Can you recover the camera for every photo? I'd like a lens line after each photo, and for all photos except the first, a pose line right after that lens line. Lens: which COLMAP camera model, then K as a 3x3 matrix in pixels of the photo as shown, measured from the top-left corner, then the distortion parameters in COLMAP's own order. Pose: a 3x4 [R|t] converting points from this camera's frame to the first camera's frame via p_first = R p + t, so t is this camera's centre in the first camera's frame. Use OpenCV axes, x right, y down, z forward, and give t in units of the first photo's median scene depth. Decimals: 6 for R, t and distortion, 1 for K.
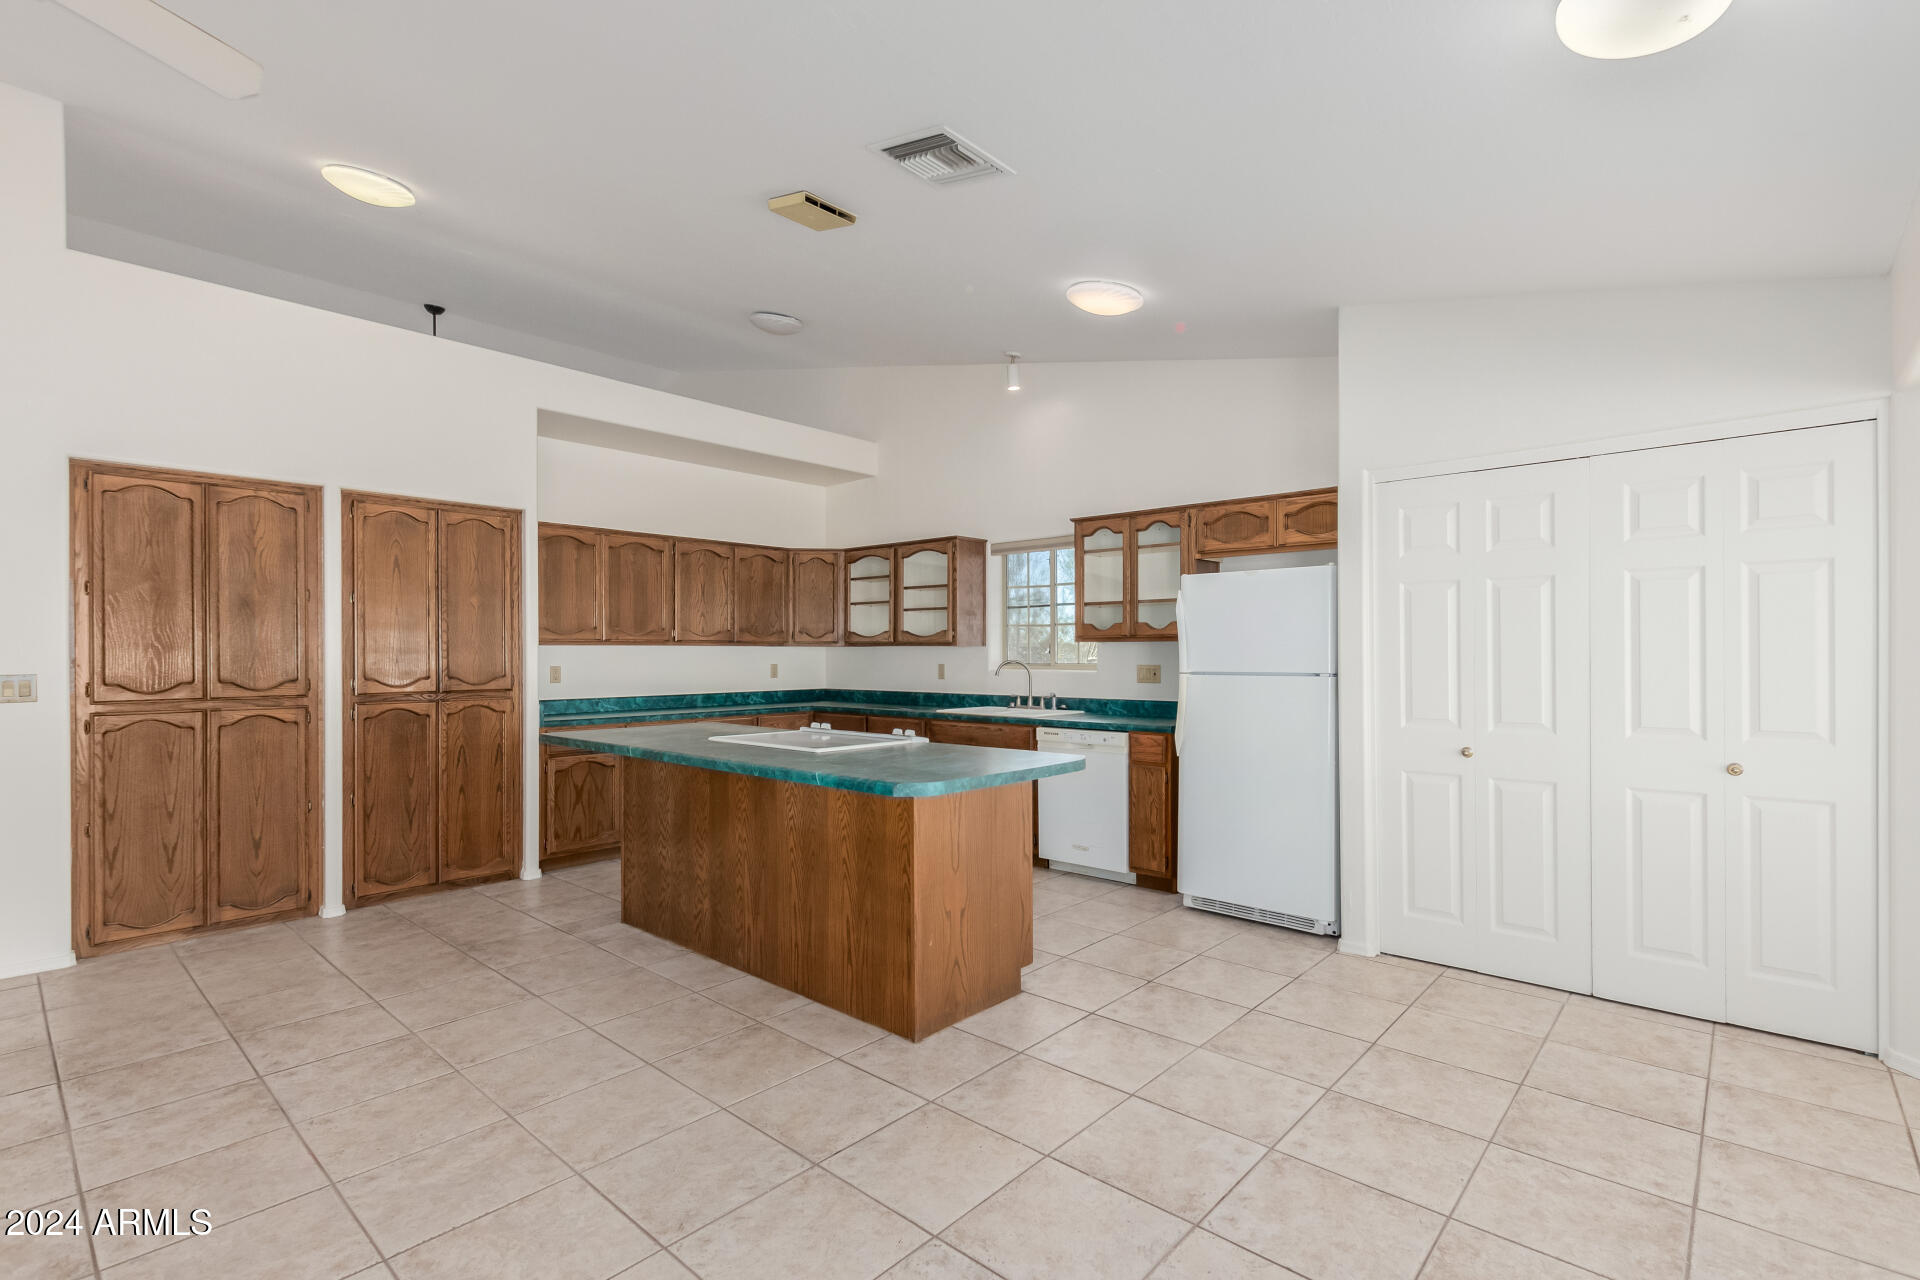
lens RADIAL K [[876.1, 0, 964.8], [0, 876.1, 656.8], [0, 0, 1]] dist [0.008703, -0.003799]
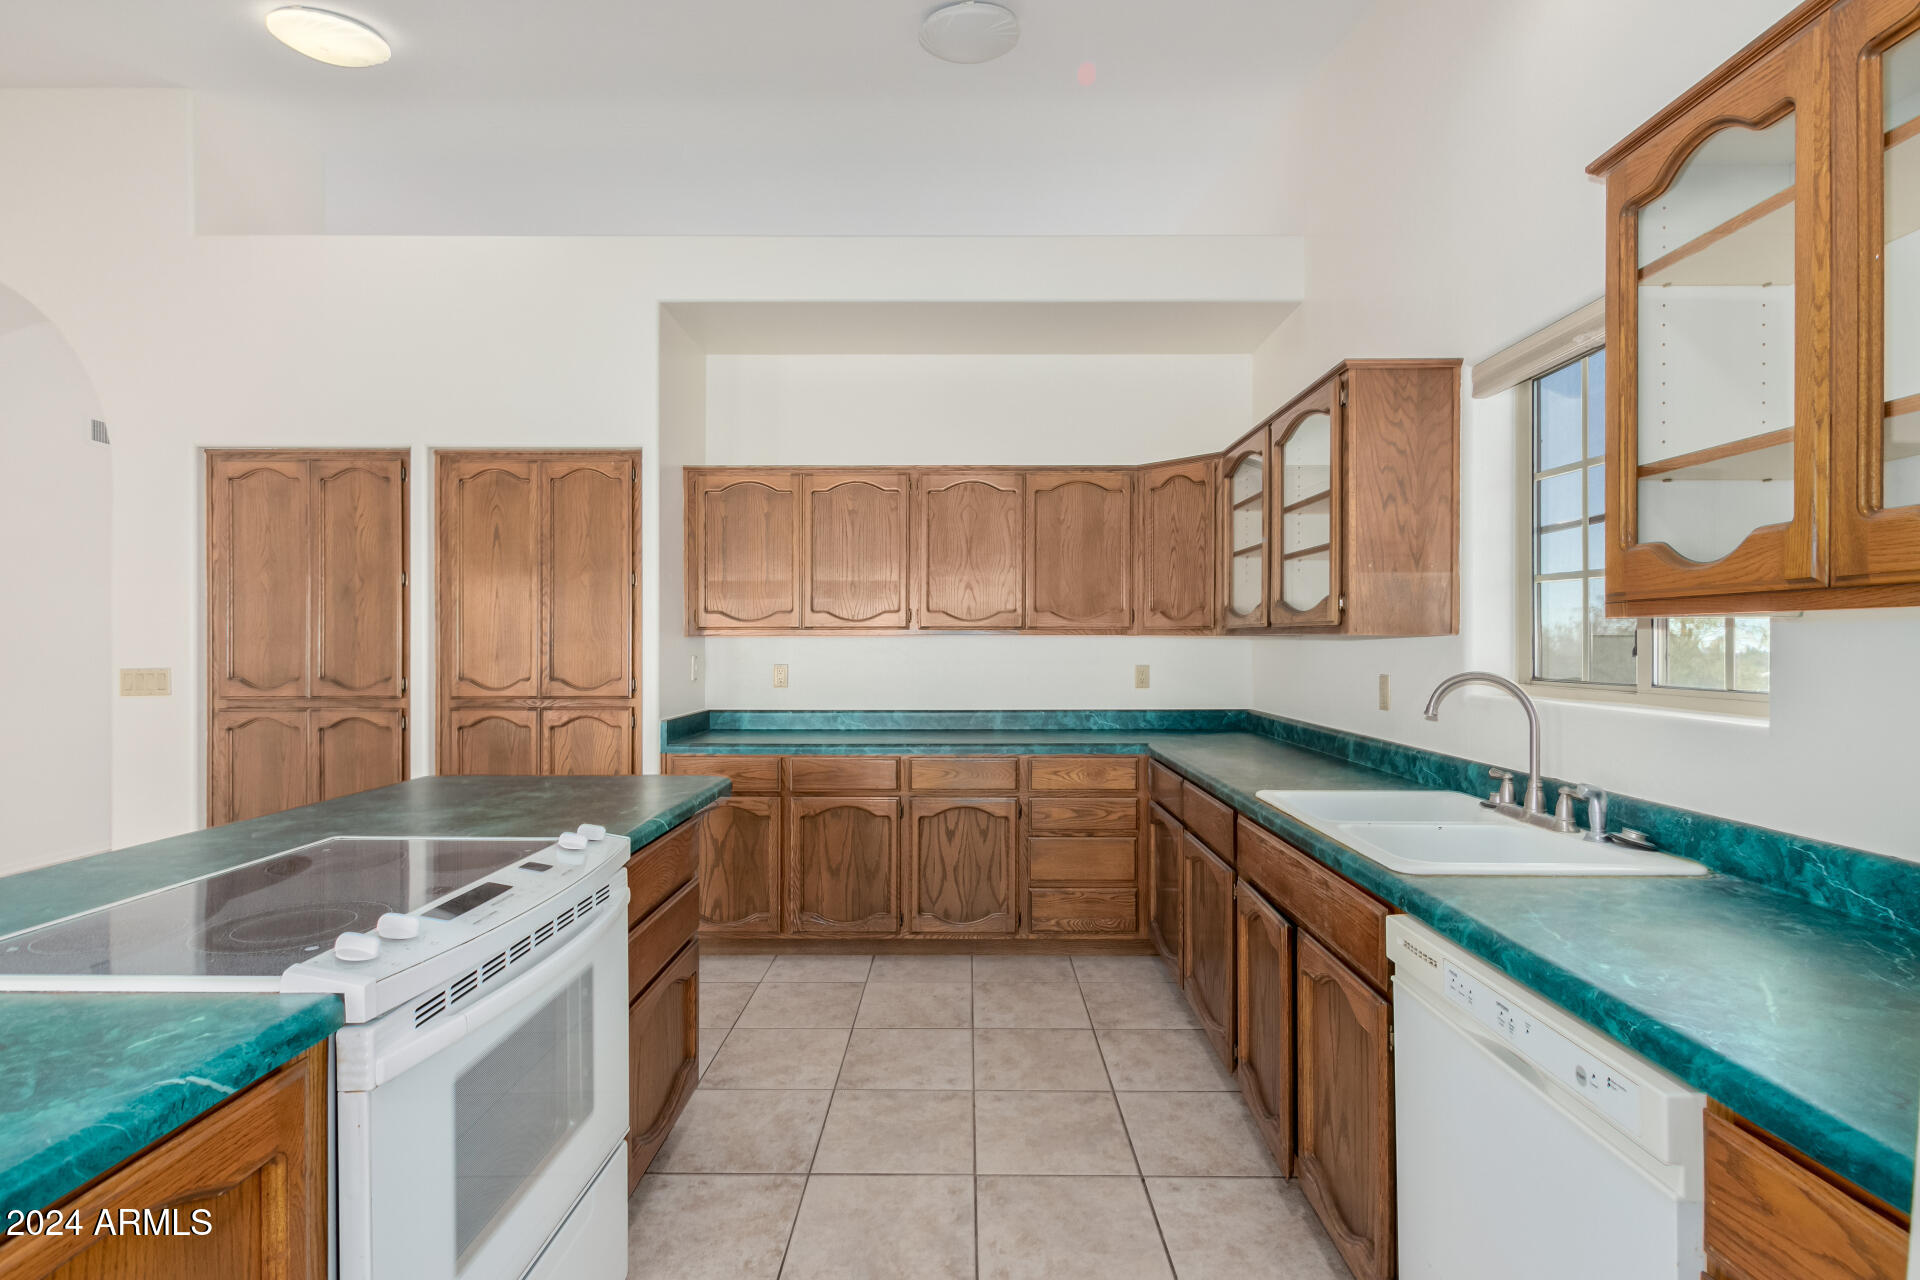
lens RADIAL K [[876.1, 0, 966.2], [0, 876.1, 643.2], [0, 0, 1]] dist [0.008703, -0.003799]
pose [[0.664275, 0.002552, -0.747484, 0.210656], [-0.004382, 0.999990, -0.000480, -0.008315], [0.747475, 0.003594, 0.664280, 0.717992]]
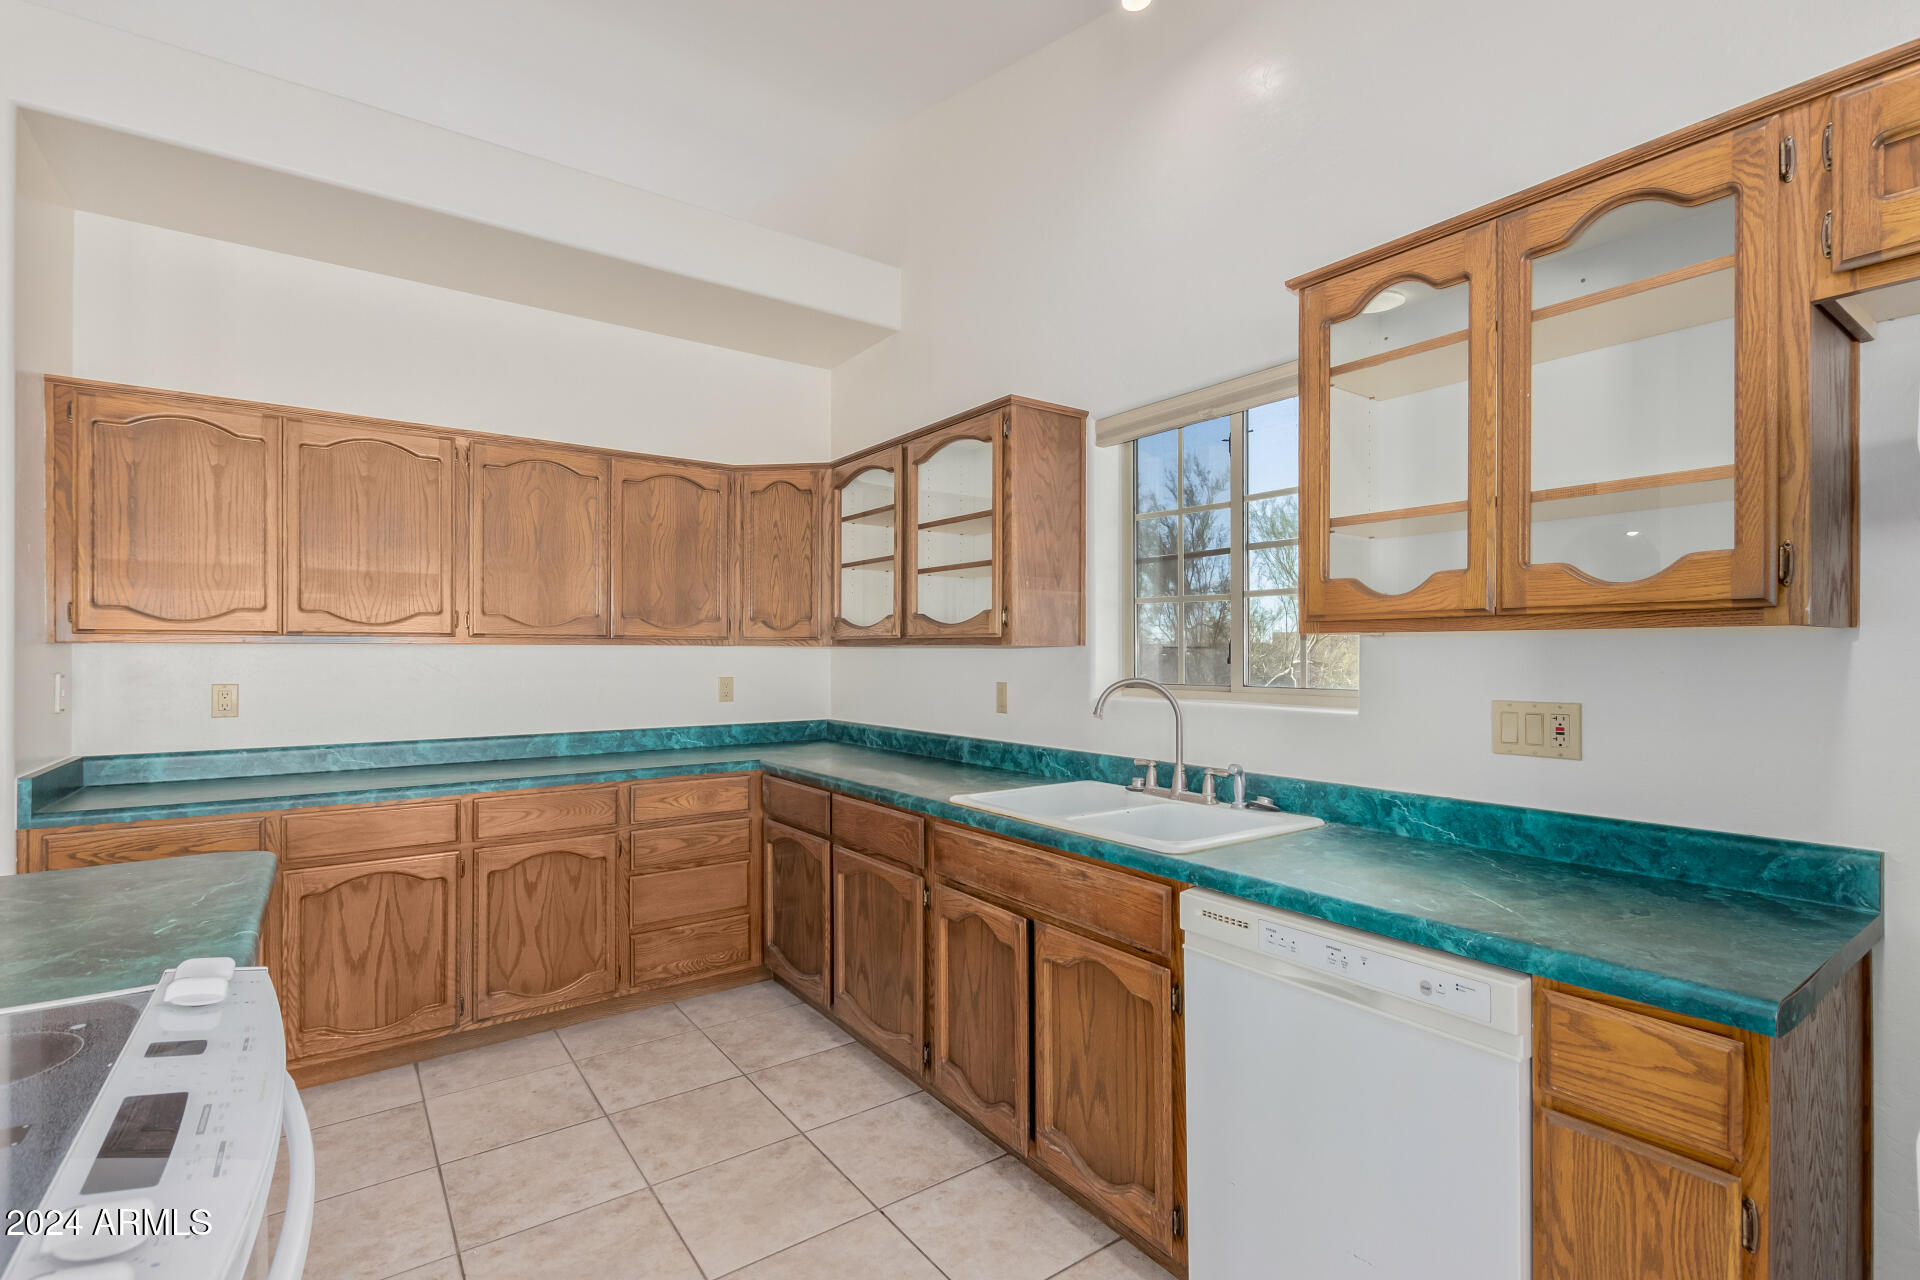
lens RADIAL K [[876.1, 0, 965.0], [0, 876.1, 653.3], [0, 0, 1]] dist [0.008703, -0.003799]
pose [[0.977287, 0.002104, -0.211908, 0.073994], [-0.002974, 0.999988, -0.003786, -0.007836], [0.211898, 0.004330, 0.977282, 0.673143]]
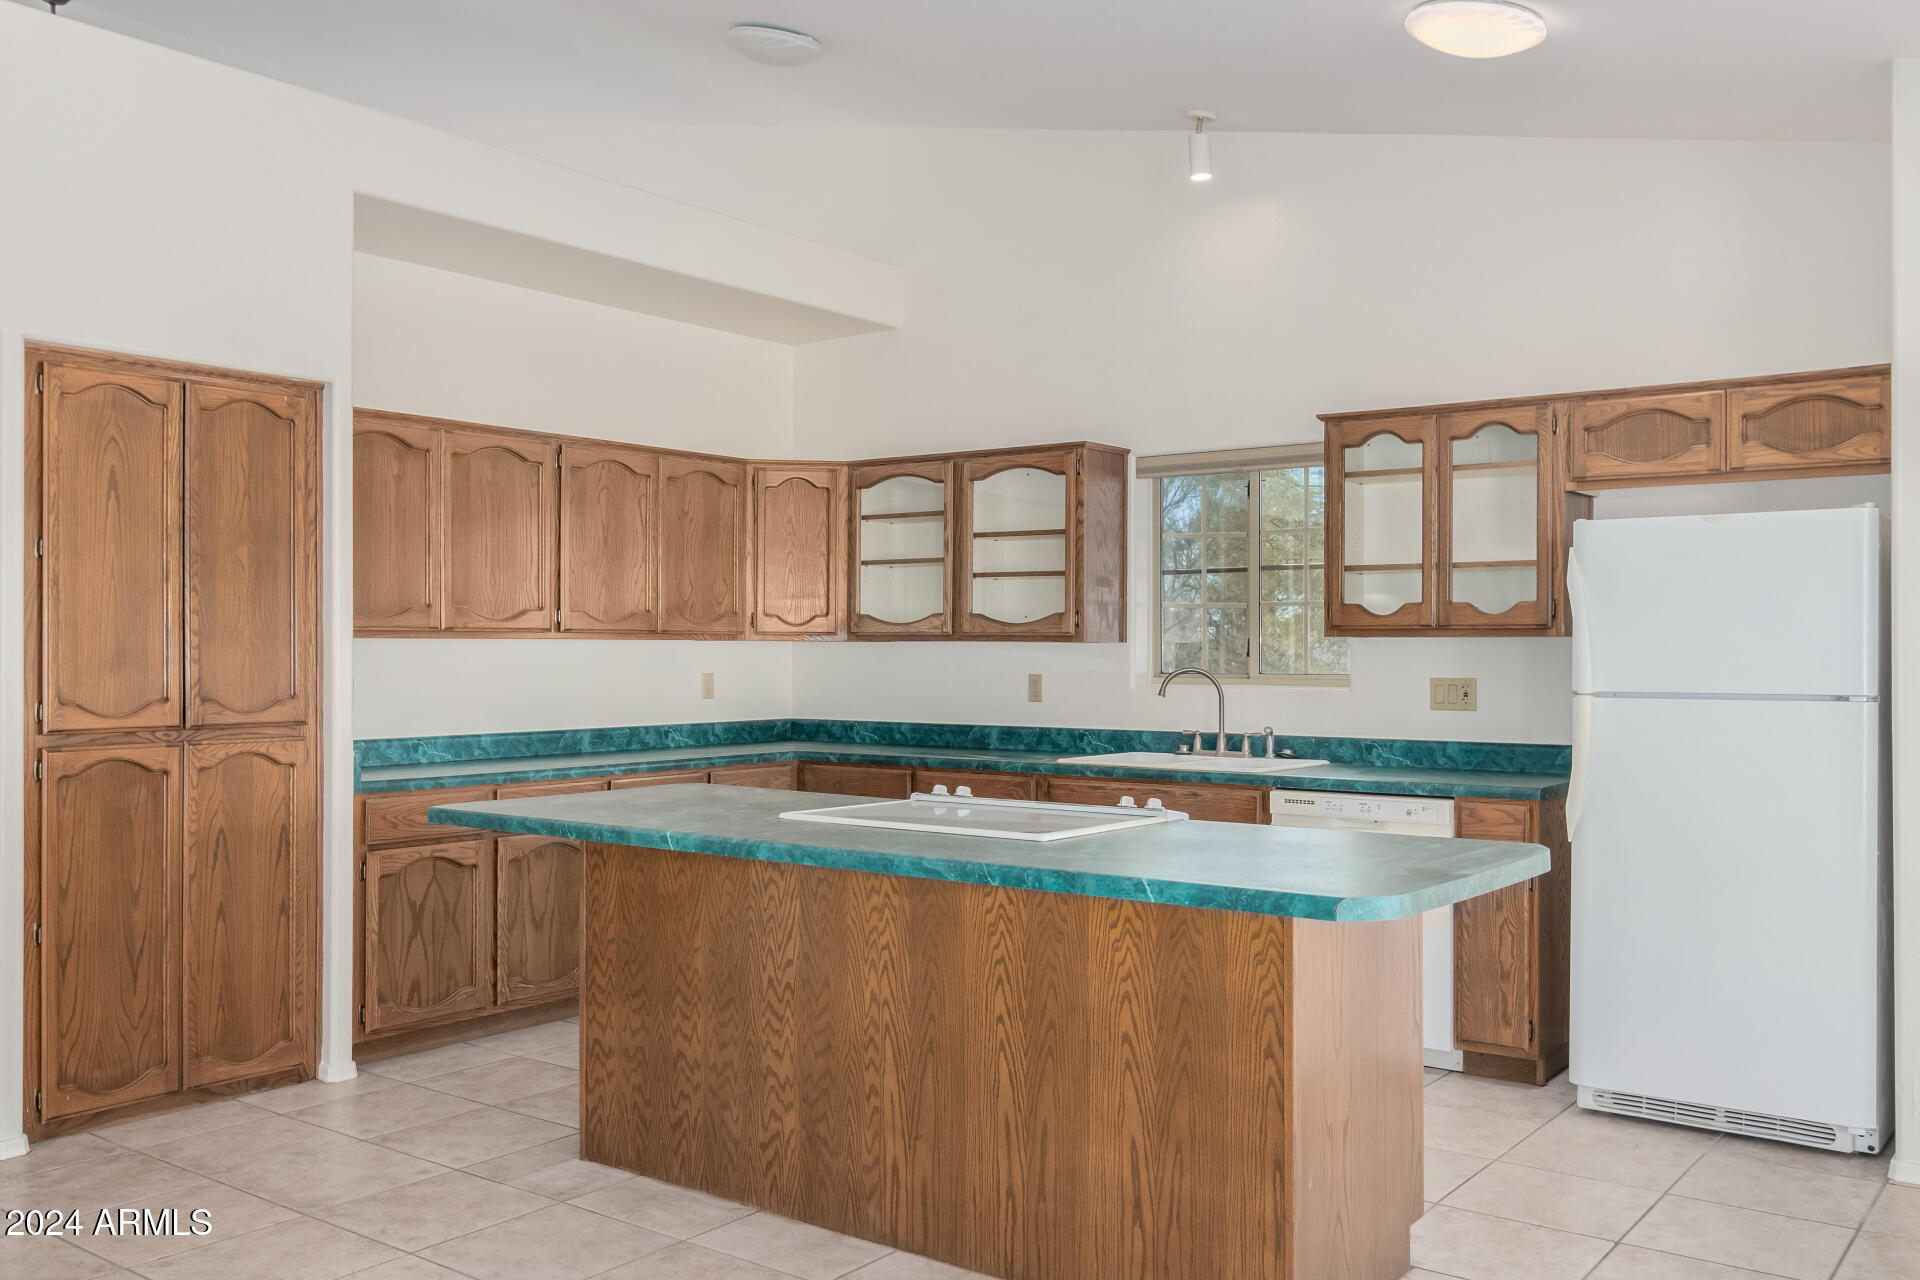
lens RADIAL K [[1610.6, 0, 964.5], [0, 1610.6, 651.3], [0, 0, 1]] dist [-0.009336, 0.002397]
pose [[0.996695, 0.003744, 0.081148, -0.197544], [-0.003486, 0.999988, -0.003318, -0.003522], [-0.081160, 0.003024, 0.996697, 0.001987]]
